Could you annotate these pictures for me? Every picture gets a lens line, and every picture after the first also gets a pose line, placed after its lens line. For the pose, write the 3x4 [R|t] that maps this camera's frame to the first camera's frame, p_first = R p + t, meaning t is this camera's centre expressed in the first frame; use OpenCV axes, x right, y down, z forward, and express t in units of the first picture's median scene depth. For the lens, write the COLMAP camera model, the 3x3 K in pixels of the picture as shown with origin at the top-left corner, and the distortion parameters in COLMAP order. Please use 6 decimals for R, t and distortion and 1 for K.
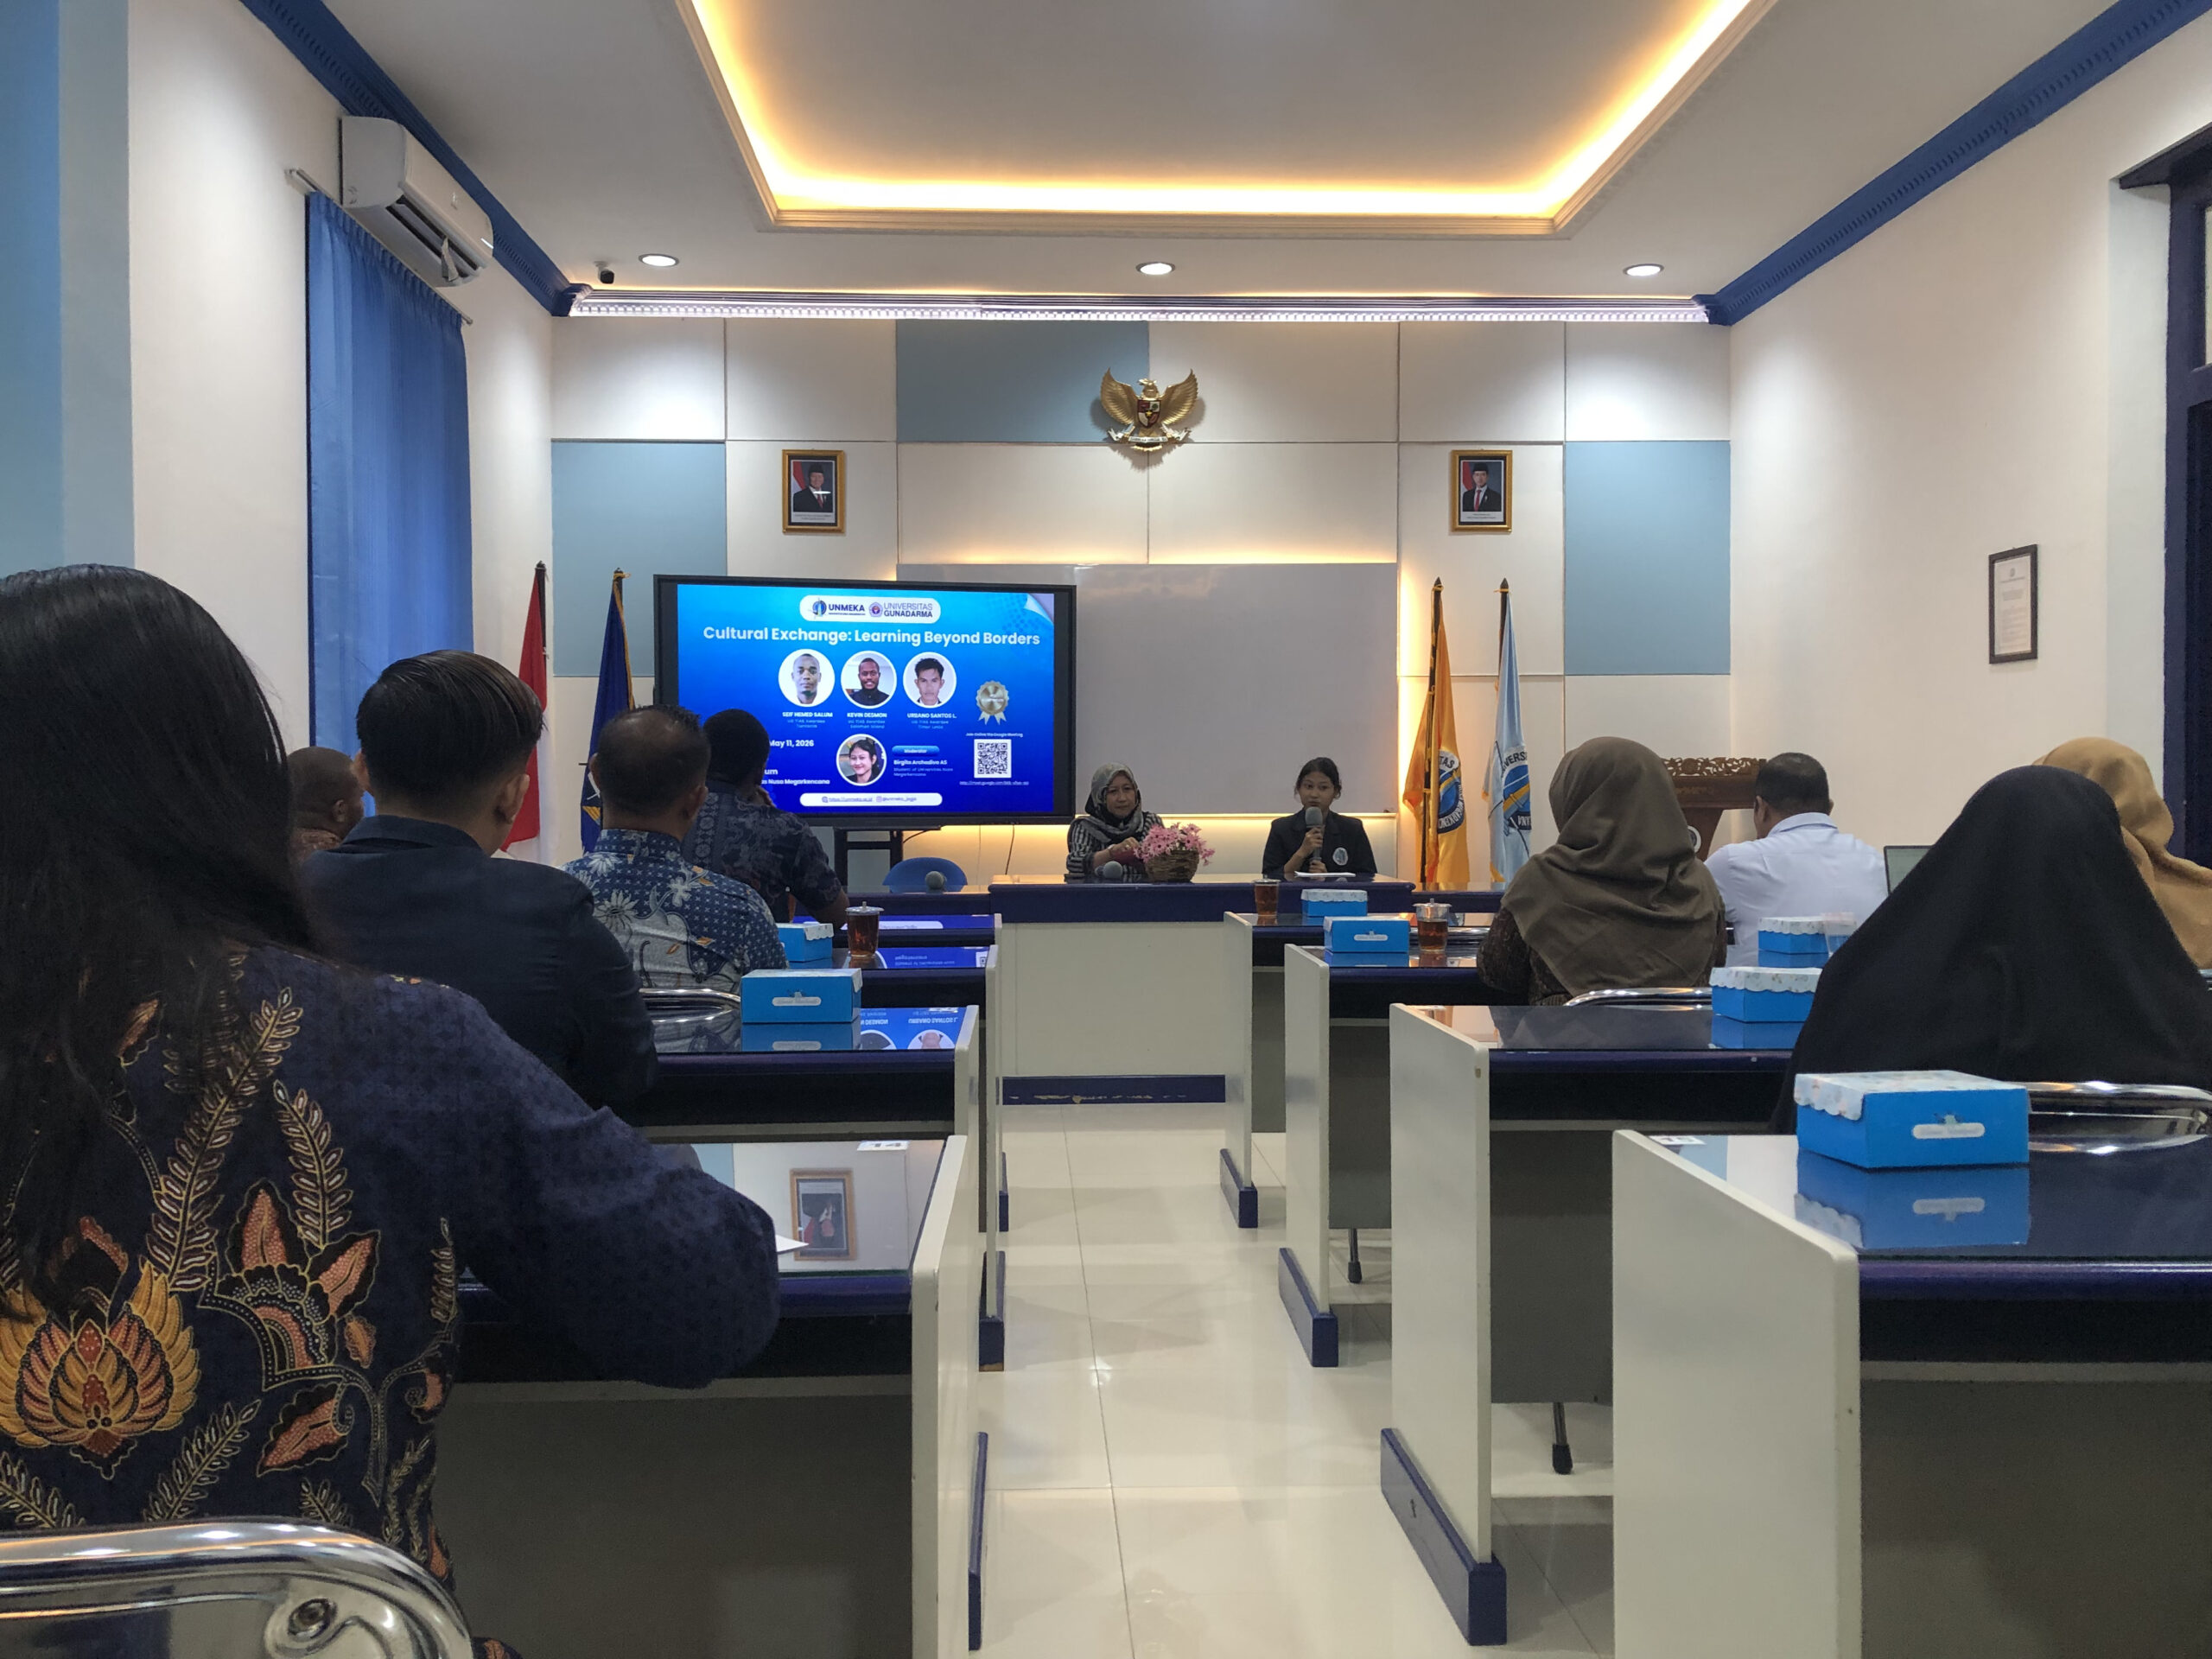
lens RADIAL K [[1809.4, 0, 1050.8], [0, 1809.4, 822.0], [0, 0, 1]] dist [0.114194, -0.003178]
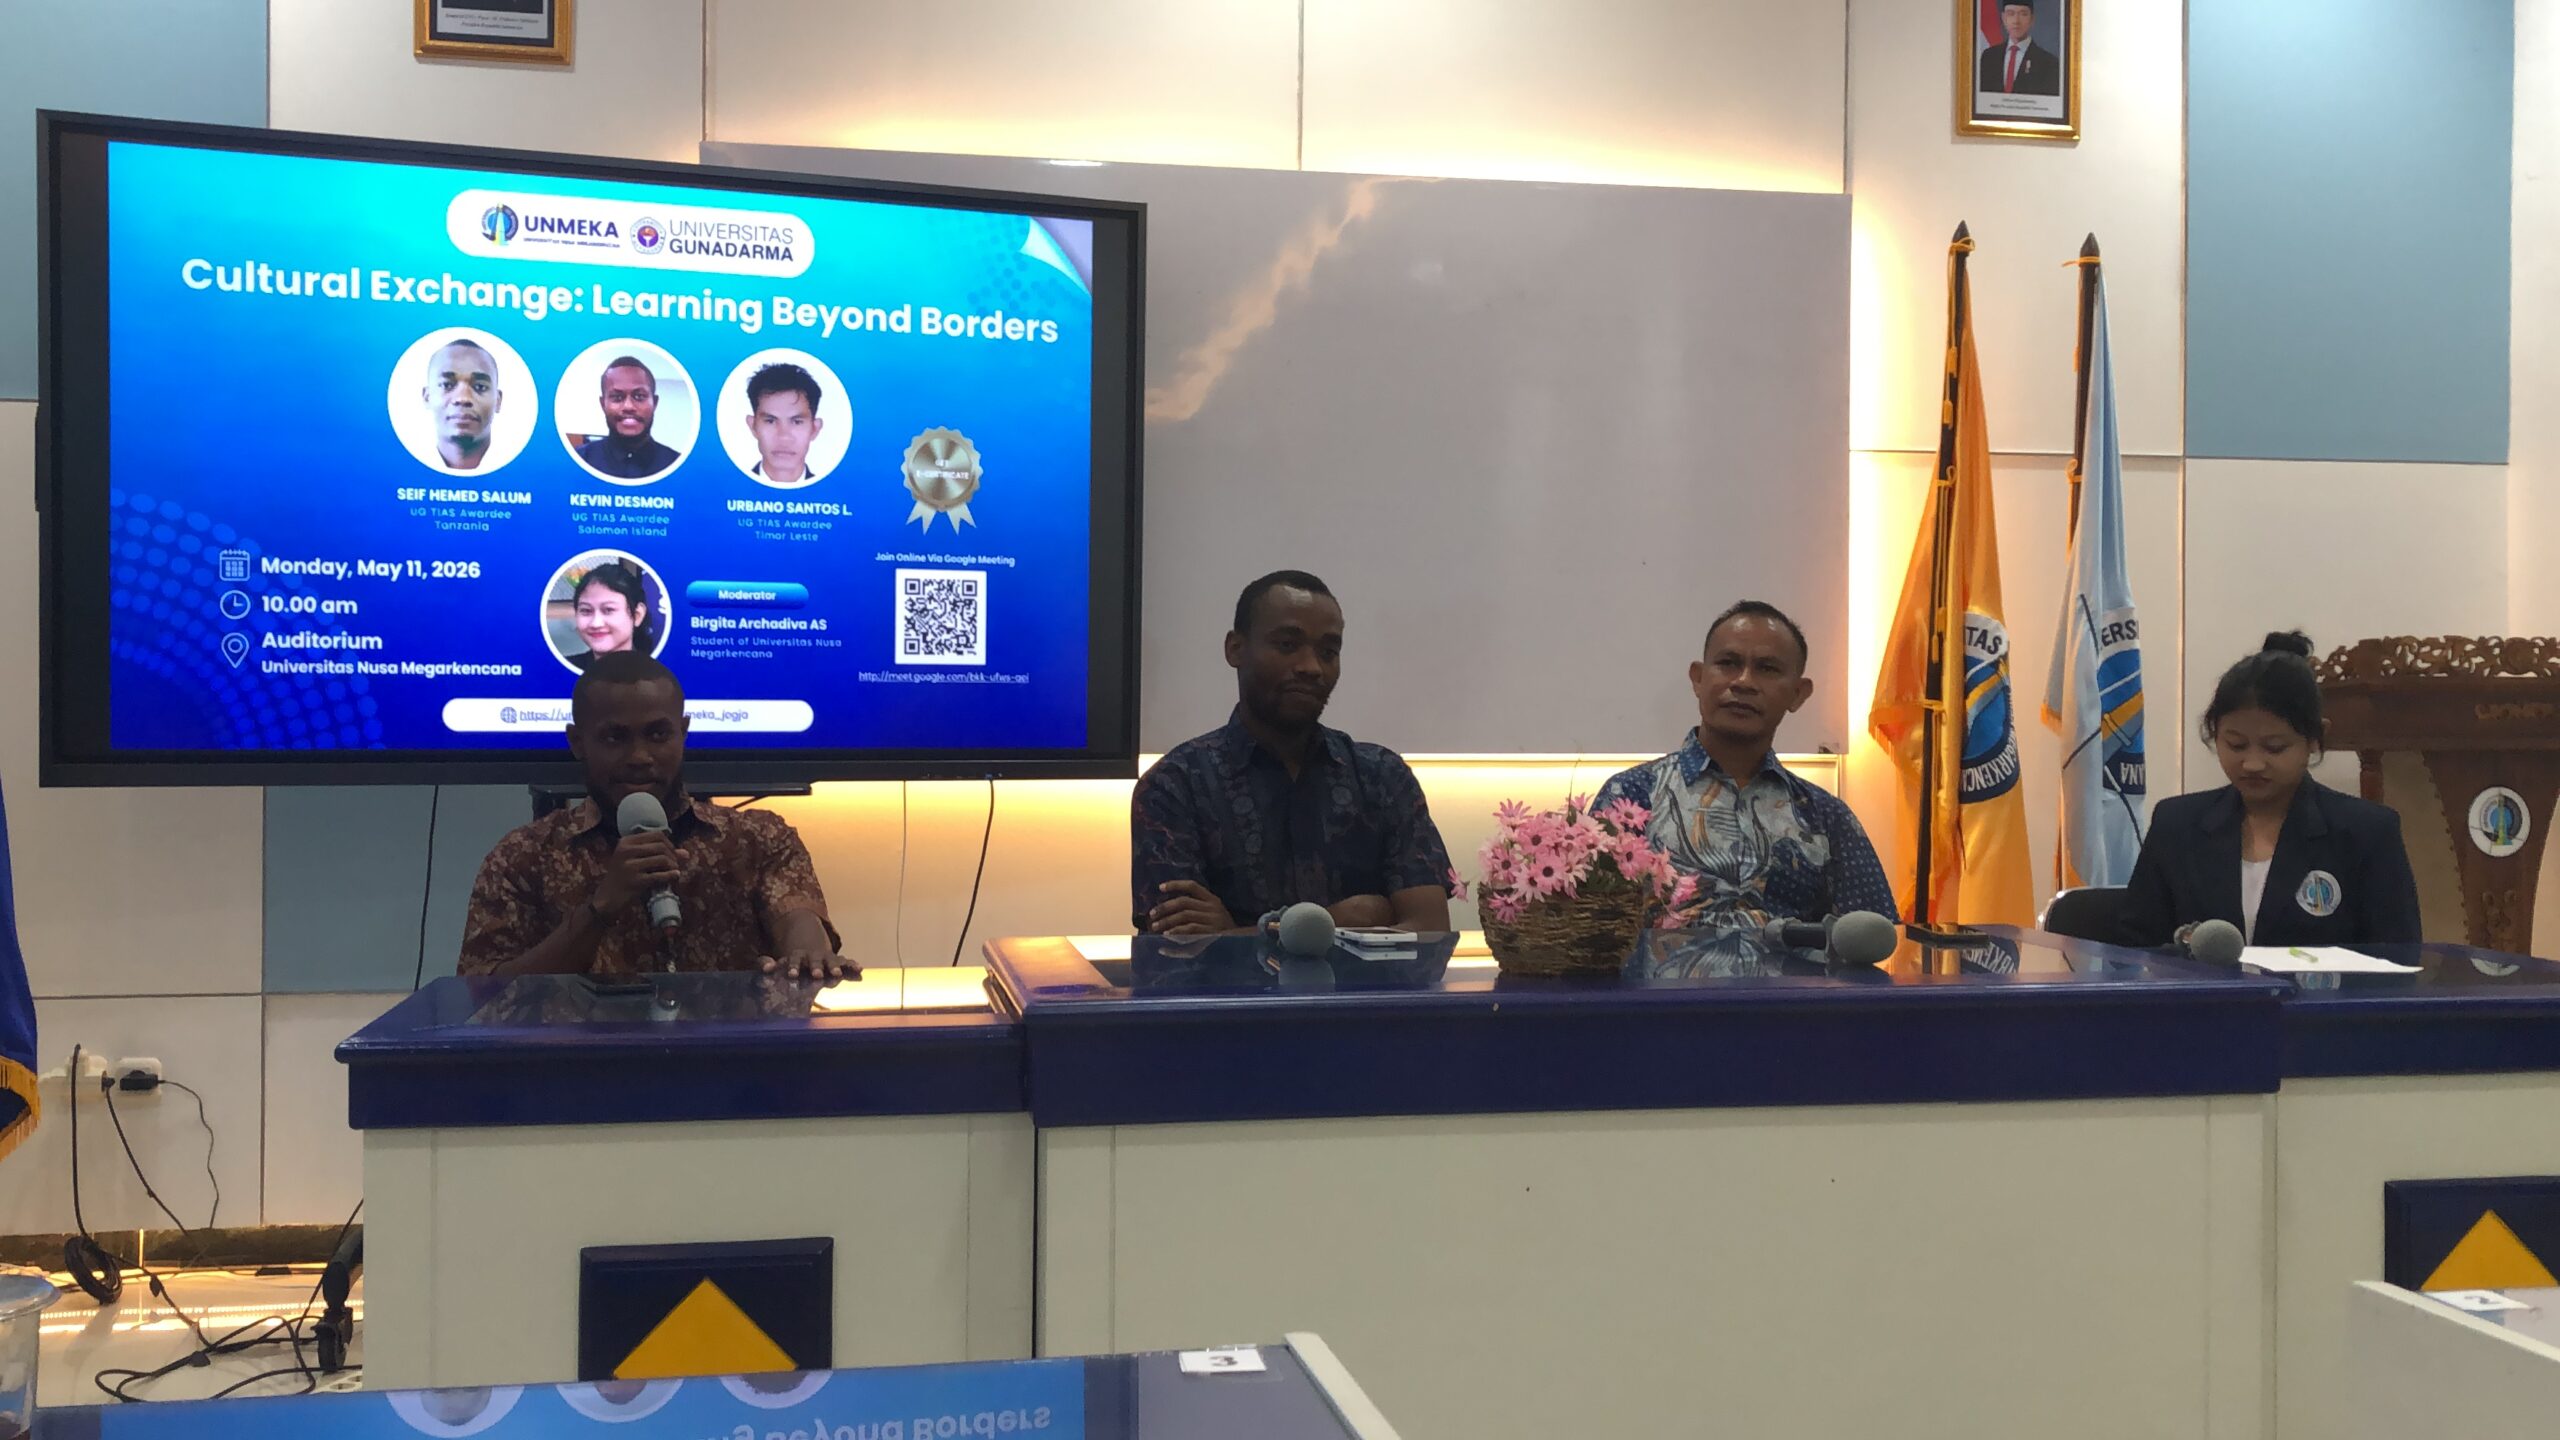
lens RADIAL K [[2402.2, 0, 1280.0], [0, 2402.2, 720.0], [0, 0, 1]] dist [0.010751, -0.000876]
pose [[0.987094, 0.006674, 0.160000, -0.043357], [-0.005031, 0.999930, -0.010670, -0.006673], [-0.160060, 0.009727, 0.987059, 0.458344]]
